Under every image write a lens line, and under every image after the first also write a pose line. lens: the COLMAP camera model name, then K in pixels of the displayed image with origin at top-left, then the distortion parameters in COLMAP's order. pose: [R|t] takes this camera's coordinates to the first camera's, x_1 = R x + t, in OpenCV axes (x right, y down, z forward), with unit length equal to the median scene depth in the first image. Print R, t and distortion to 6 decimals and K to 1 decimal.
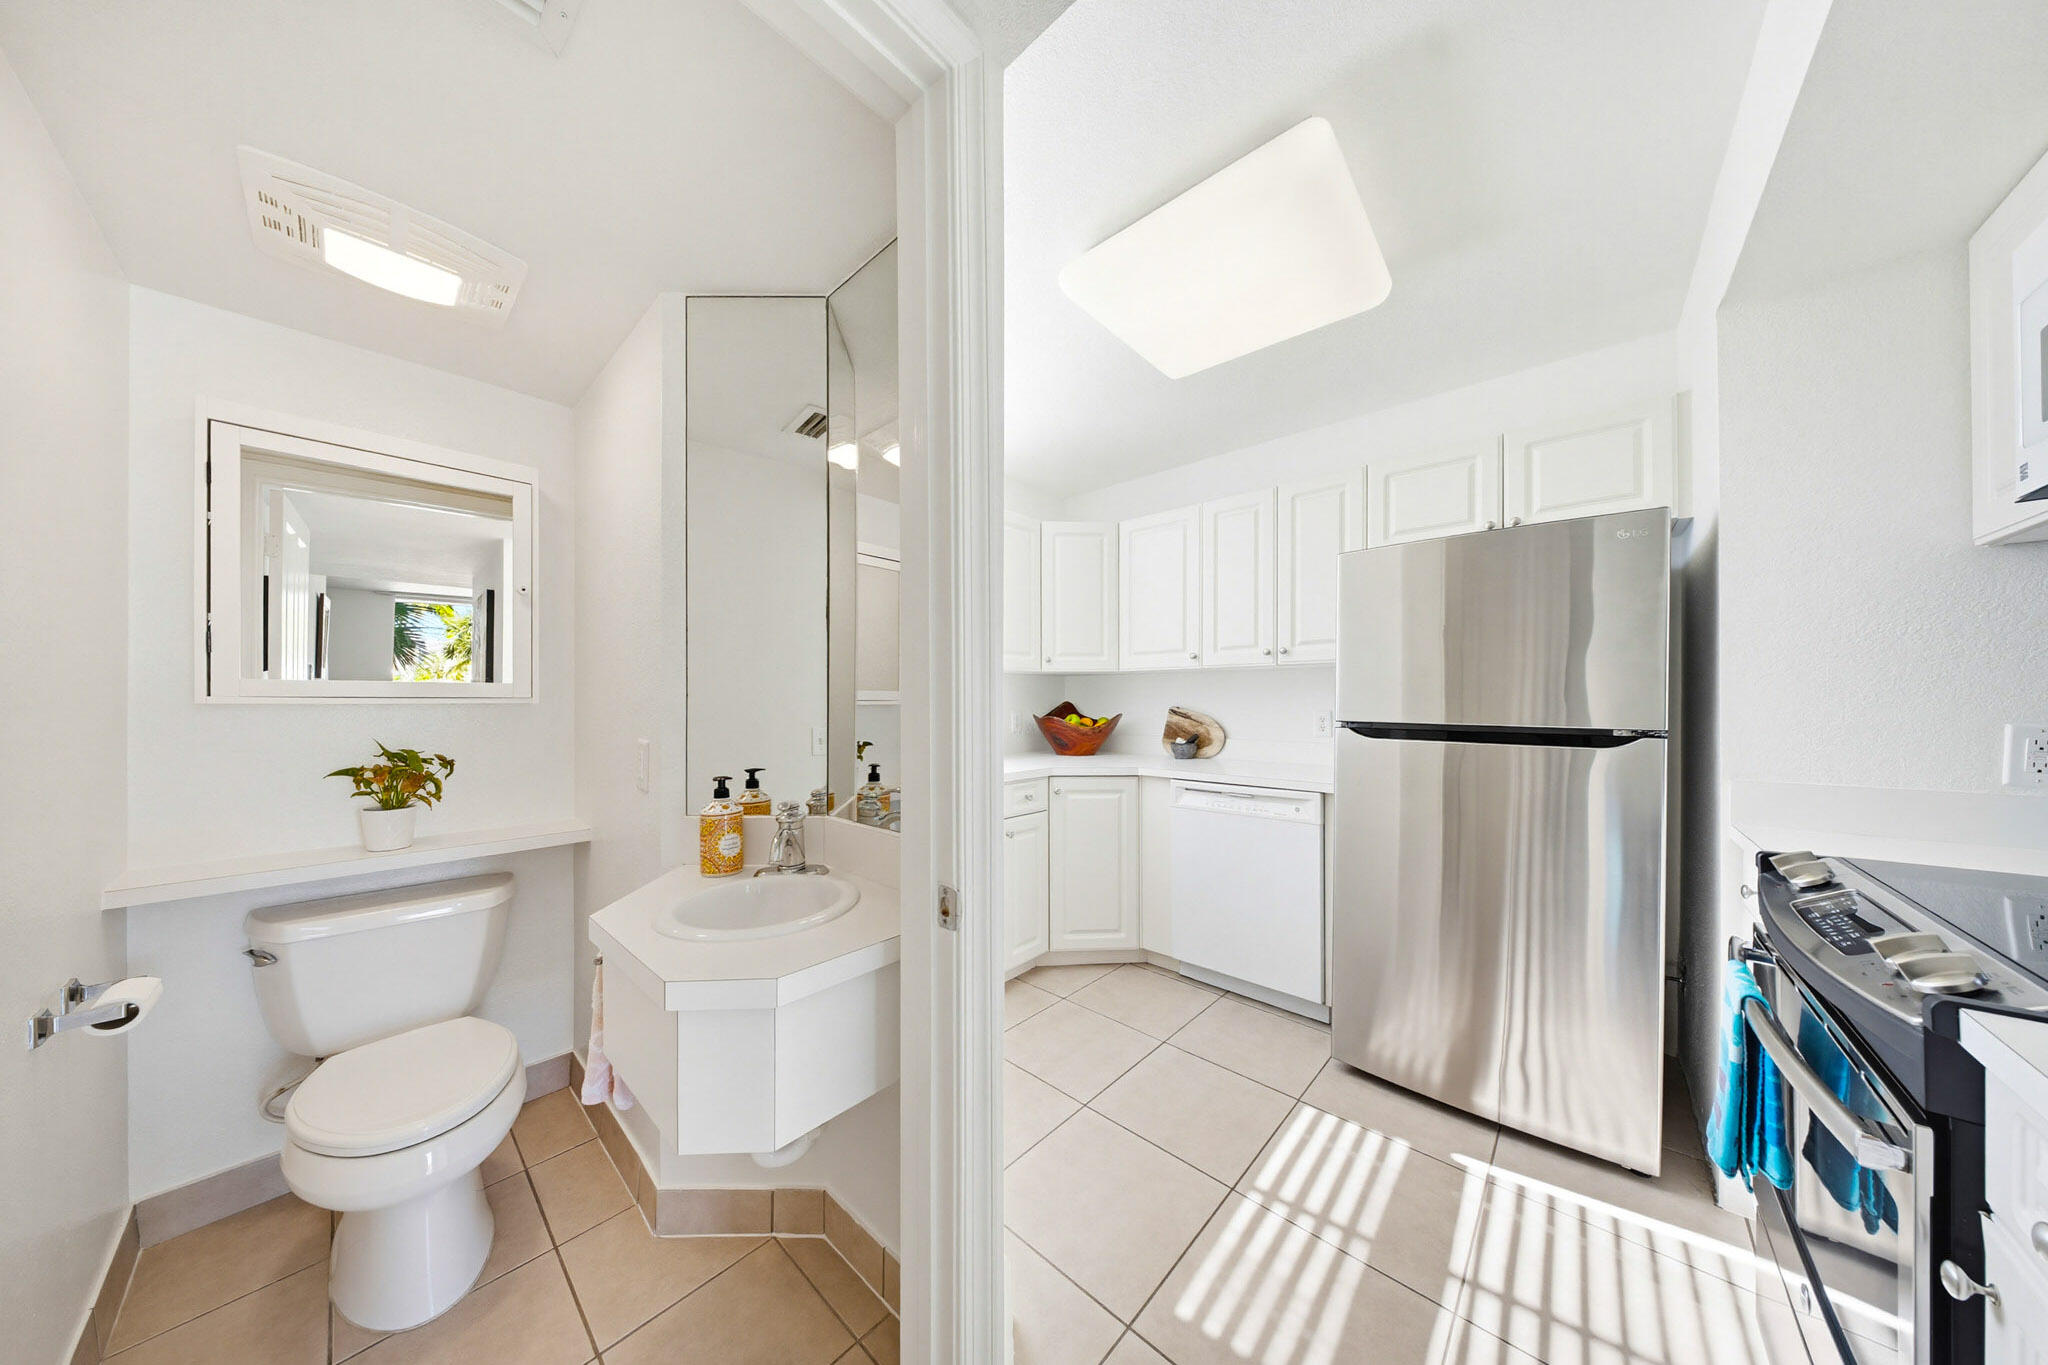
lens RADIAL K [[622.7, 0, 1016.0], [0, 622.7, 703.8], [0, 0, 1]] dist [0.000155, -0.002075]
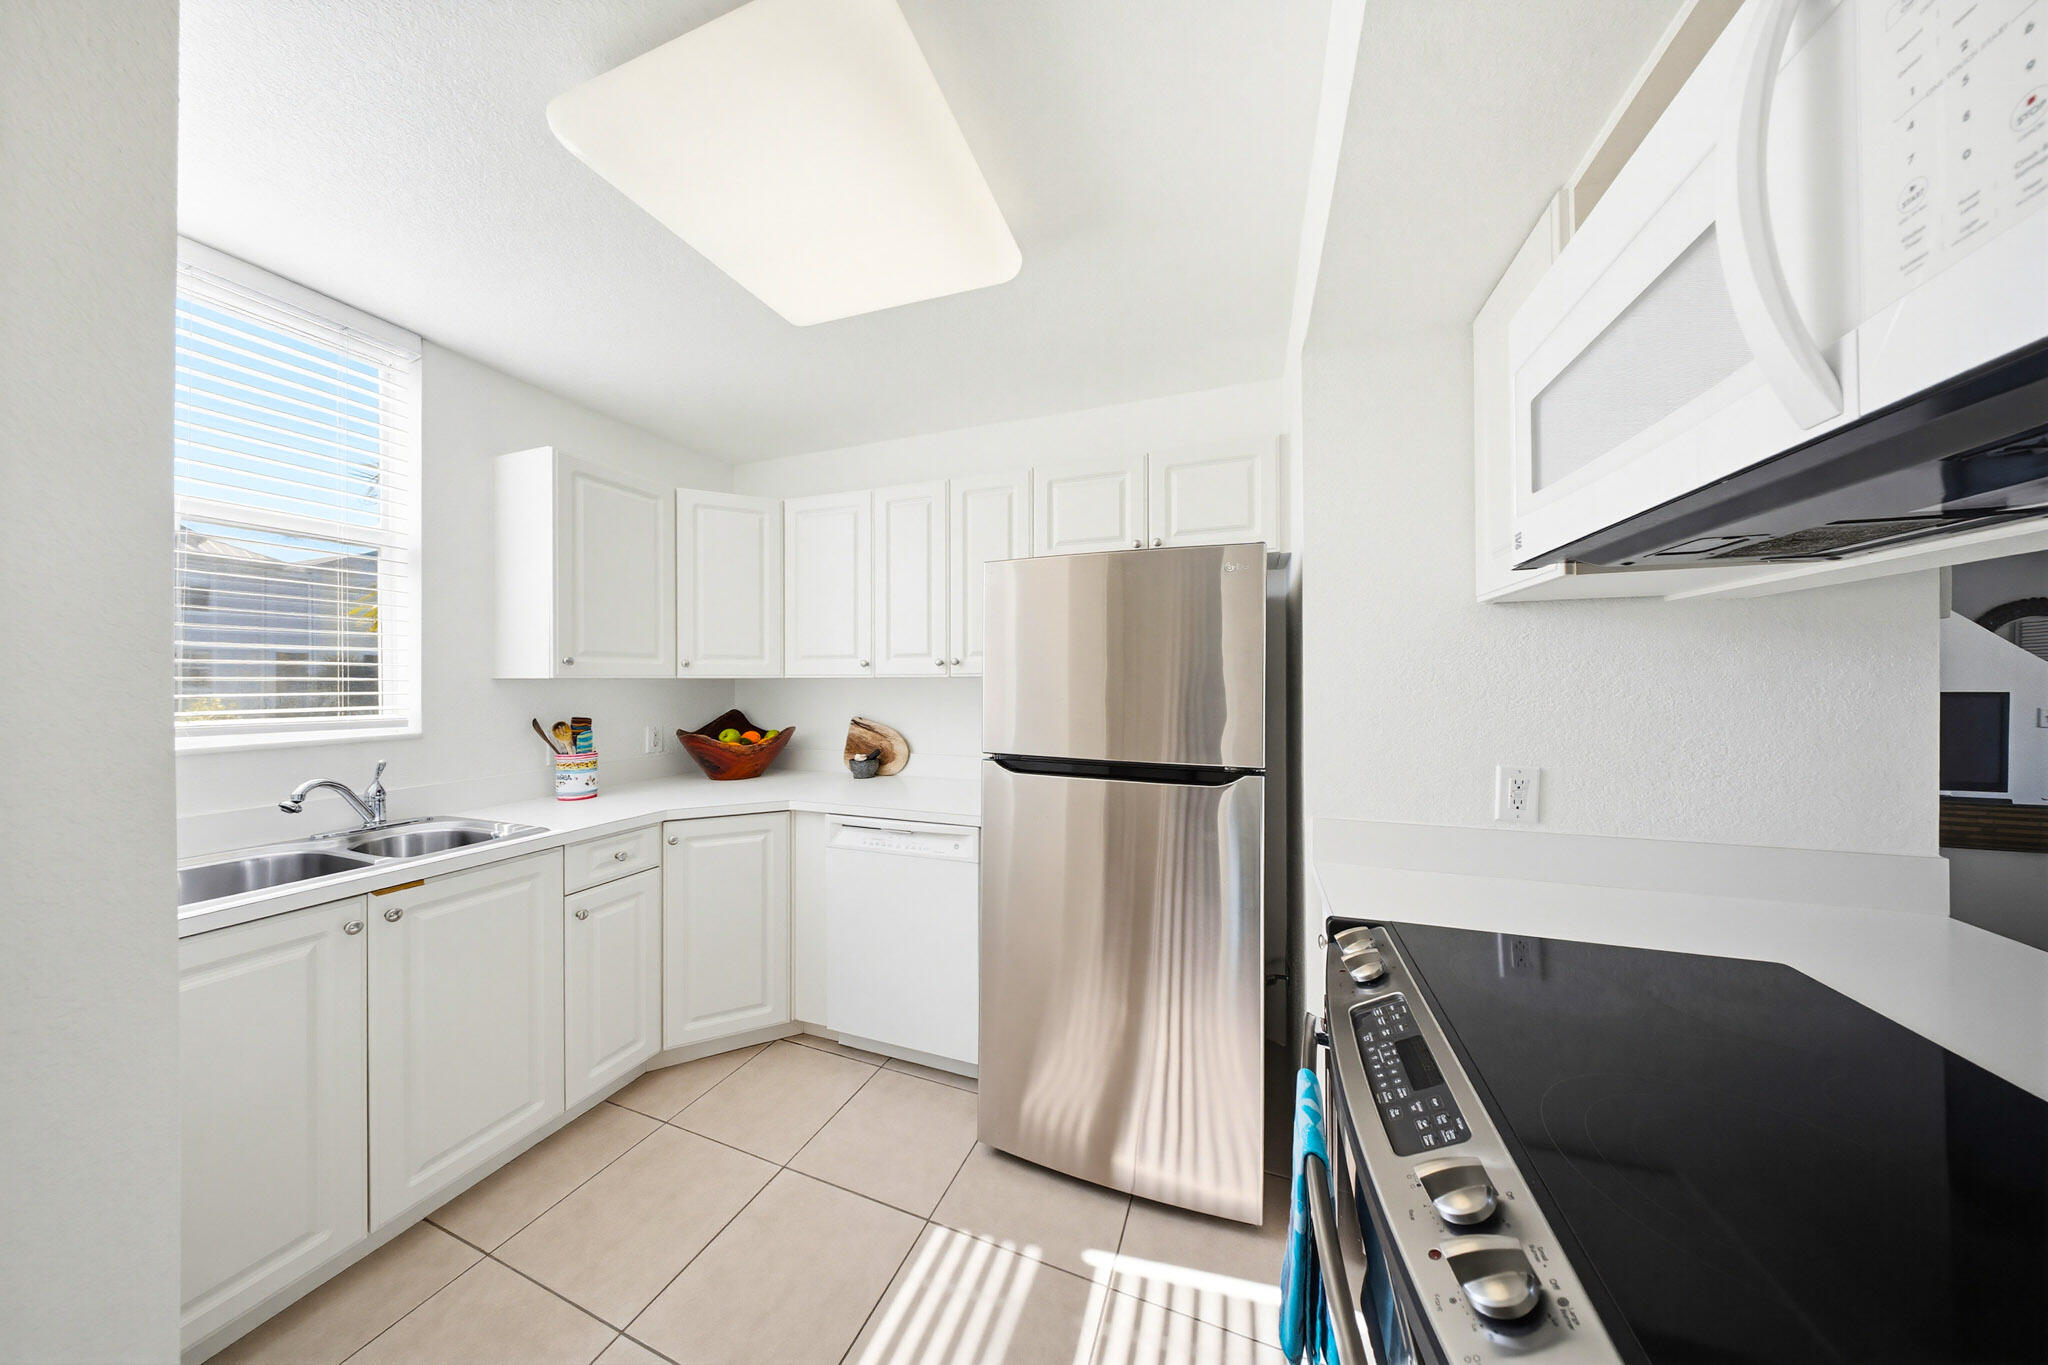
lens RADIAL K [[605.8, 0, 1032.6], [0, 605.8, 680.3], [0, 0, 1]] dist [0.007835, -0.005166]
pose [[0.923065, -0.000403, 0.384643, 0.198264], [0.001791, 0.999993, -0.003249, -0.056477], [-0.384639, 0.003688, 0.923060, 0.147093]]
